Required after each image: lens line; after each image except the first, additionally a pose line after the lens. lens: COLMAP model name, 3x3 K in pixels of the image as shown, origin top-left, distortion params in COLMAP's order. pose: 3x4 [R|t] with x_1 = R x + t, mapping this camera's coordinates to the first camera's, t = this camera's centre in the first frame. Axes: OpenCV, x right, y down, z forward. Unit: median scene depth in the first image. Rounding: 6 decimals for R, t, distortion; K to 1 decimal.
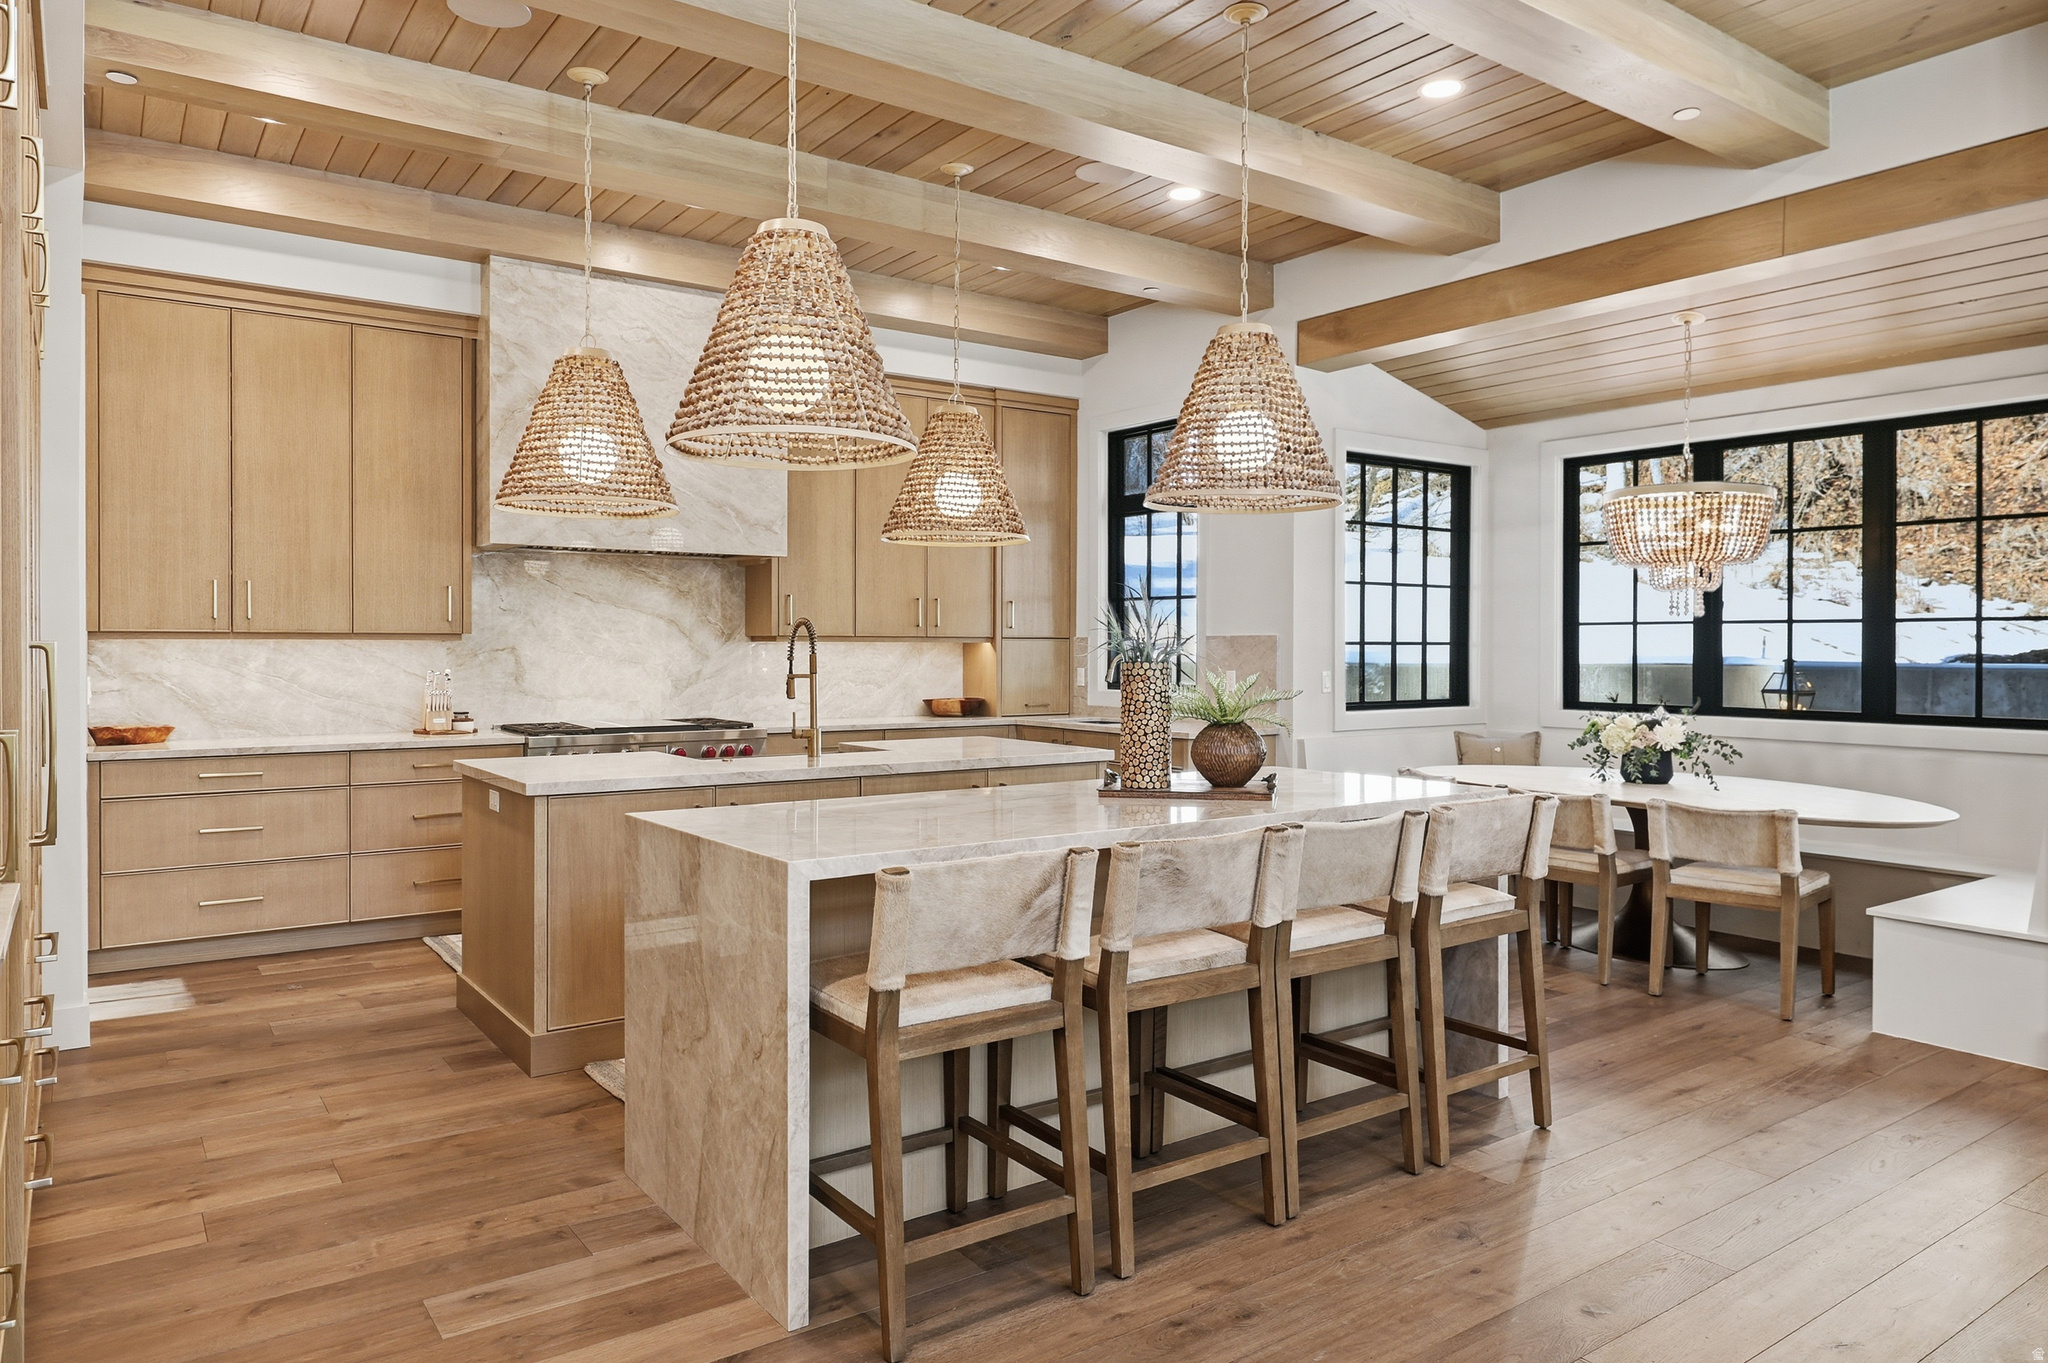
lens RADIAL K [[1346.8, 0, 1027.9], [0, 1346.8, 646.5], [0, 0, 1]] dist [0.026232, -0.000798]
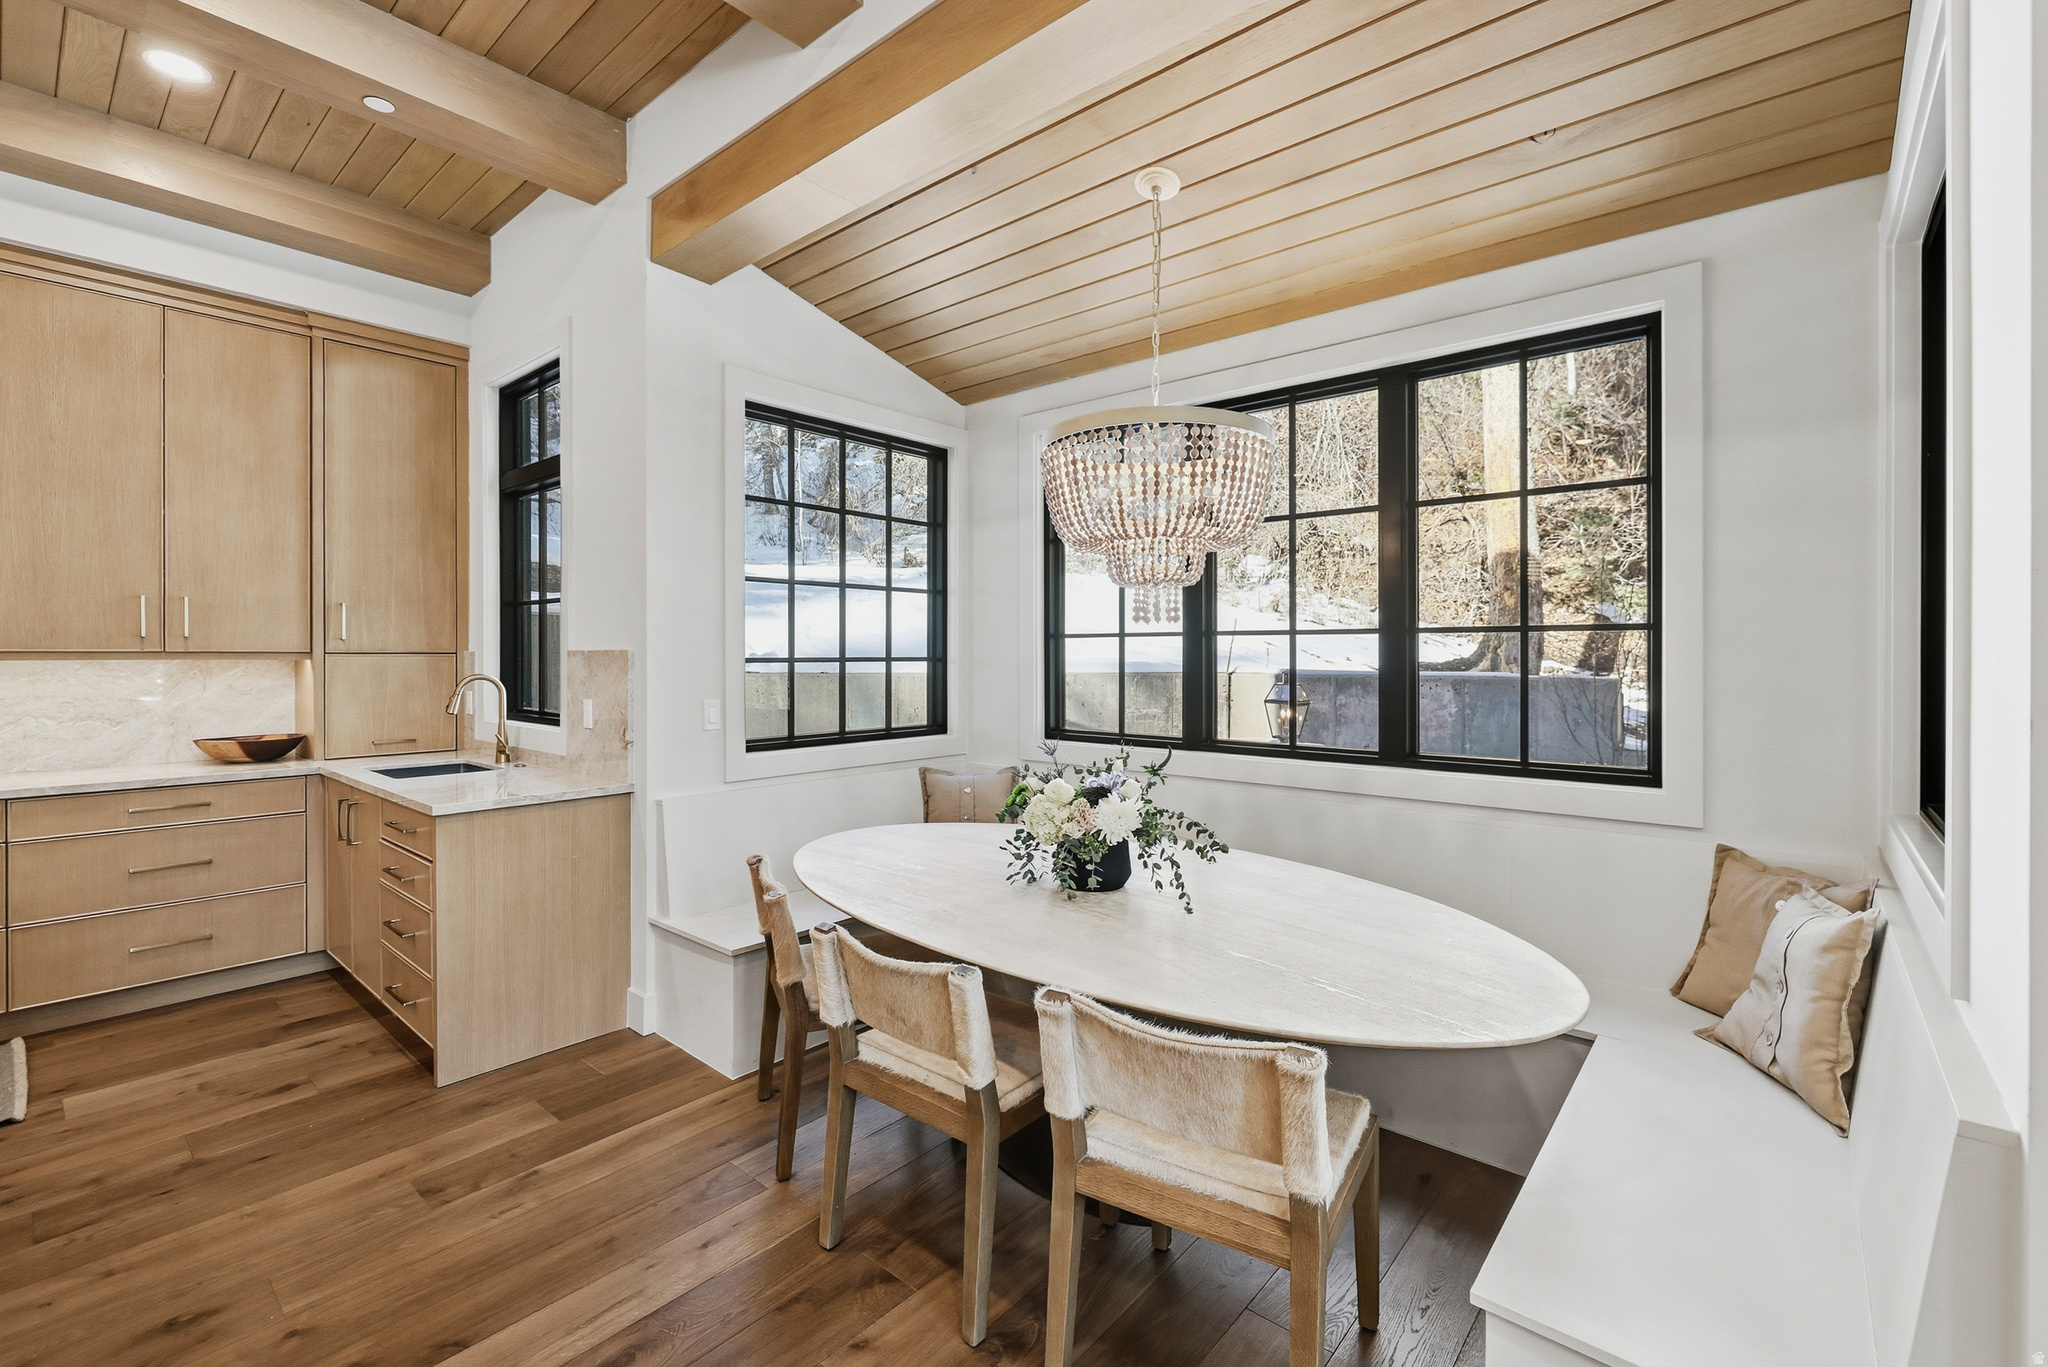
lens RADIAL K [[890.1, 0, 1019.5], [0, 890.1, 663.2], [0, 0, 1]] dist [-0.002296, -0.000553]
pose [[0.974616, -0.003357, 0.223859, 0.275273], [0.001684, 0.999969, 0.007665, -0.004655], [-0.223878, -0.007094, 0.974591, 0.502588]]
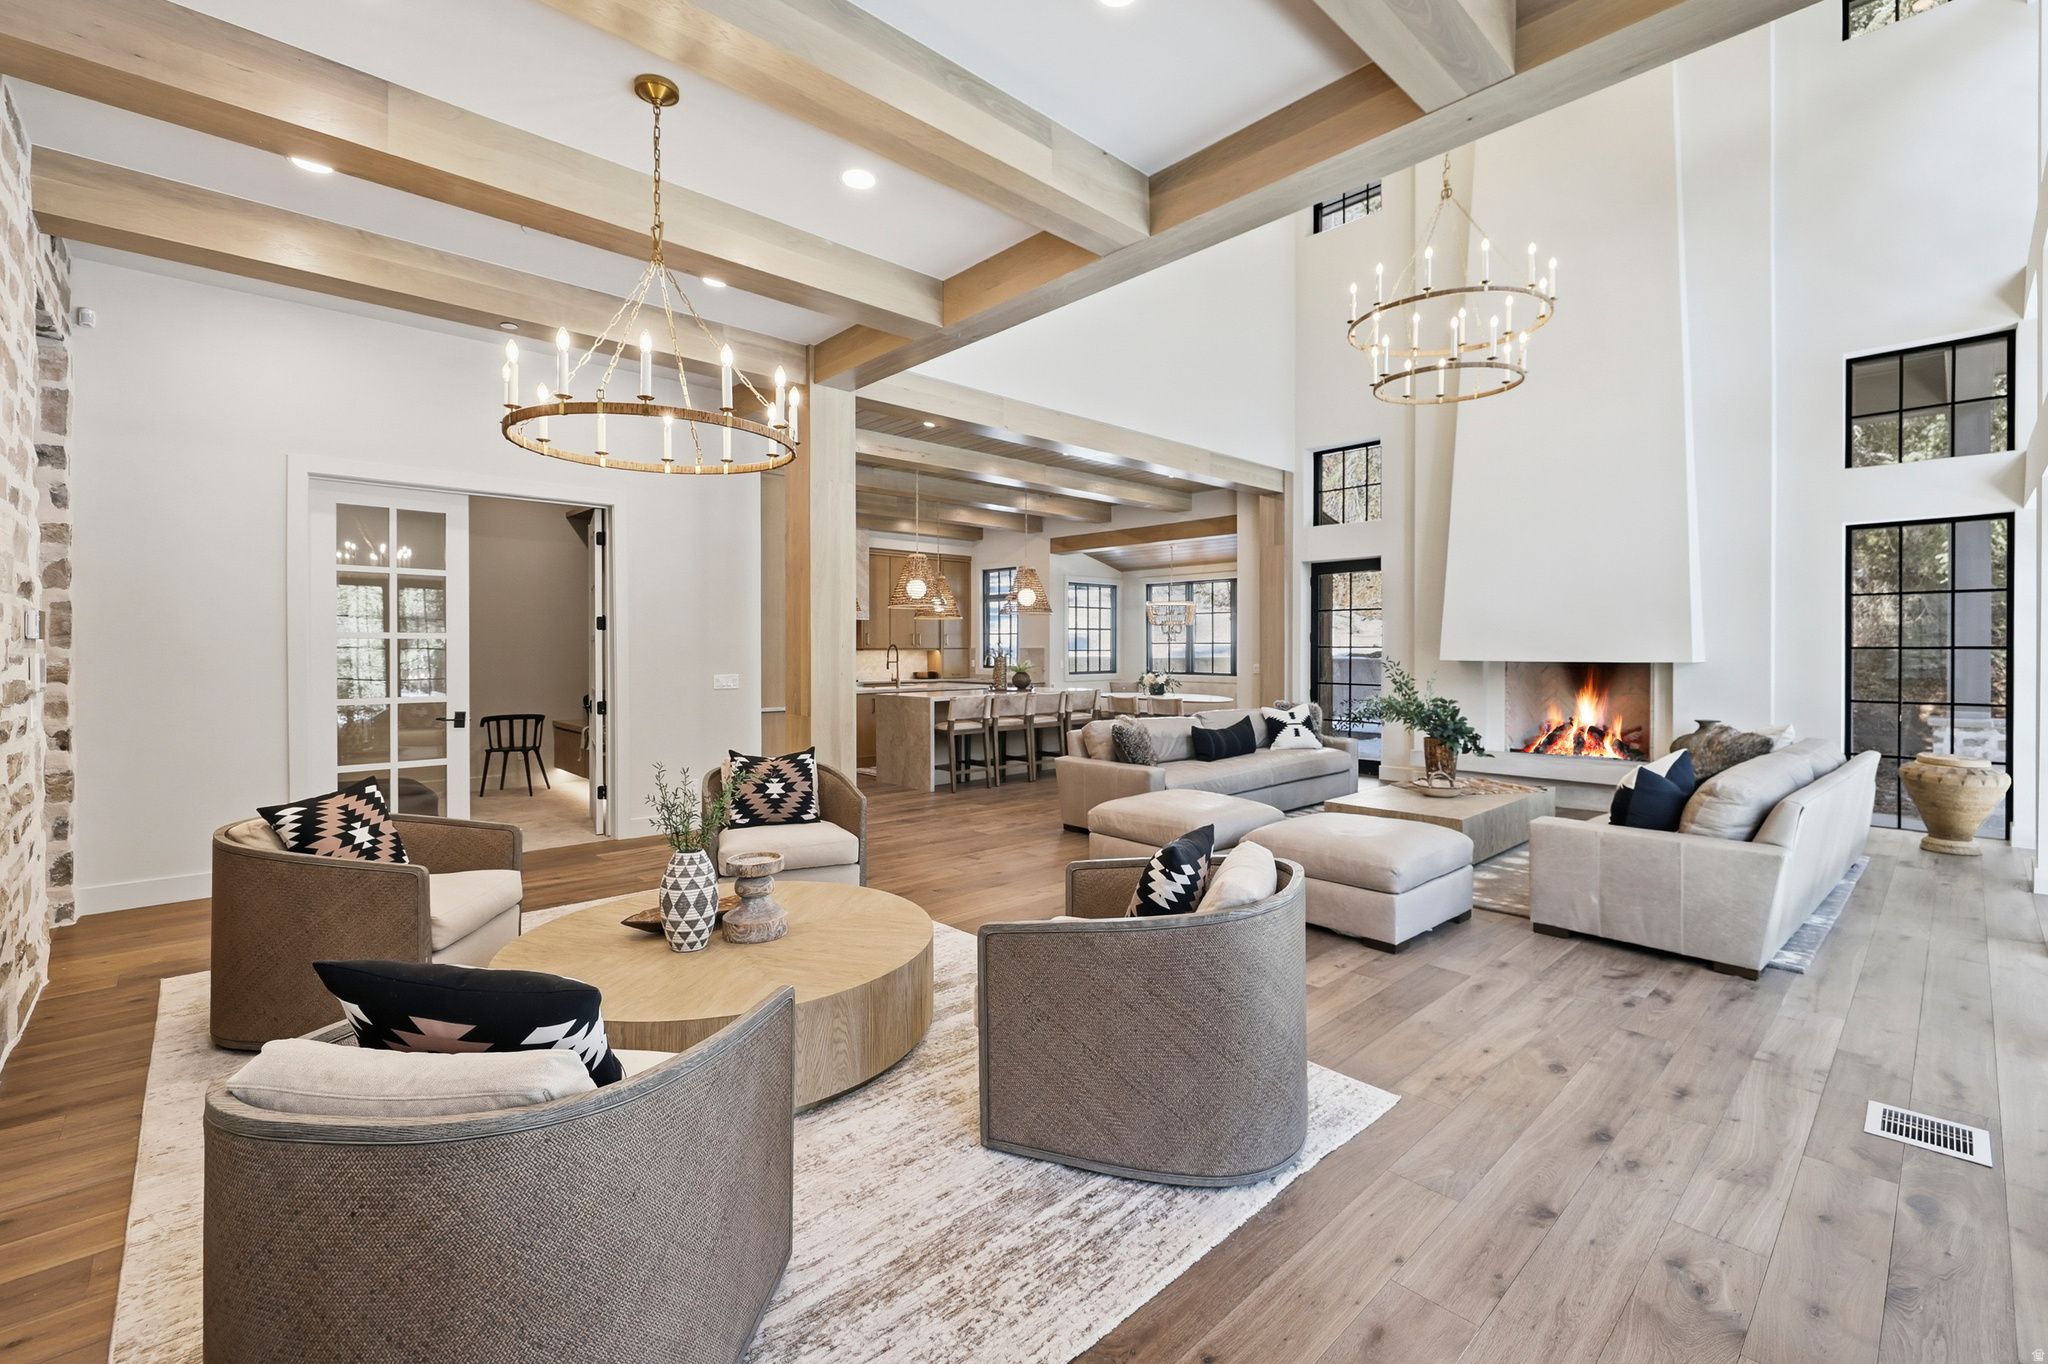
lens RADIAL K [[879.9, 0, 1019.5], [0, 879.9, 656.2], [0, 0, 1]] dist [0.000691, 0.000033]
pose [[0.992985, -0.004509, 0.118156, -0.085756], [0.003429, 0.999951, 0.009337, -0.008113], [-0.118192, -0.008867, 0.992951, -0.829998]]
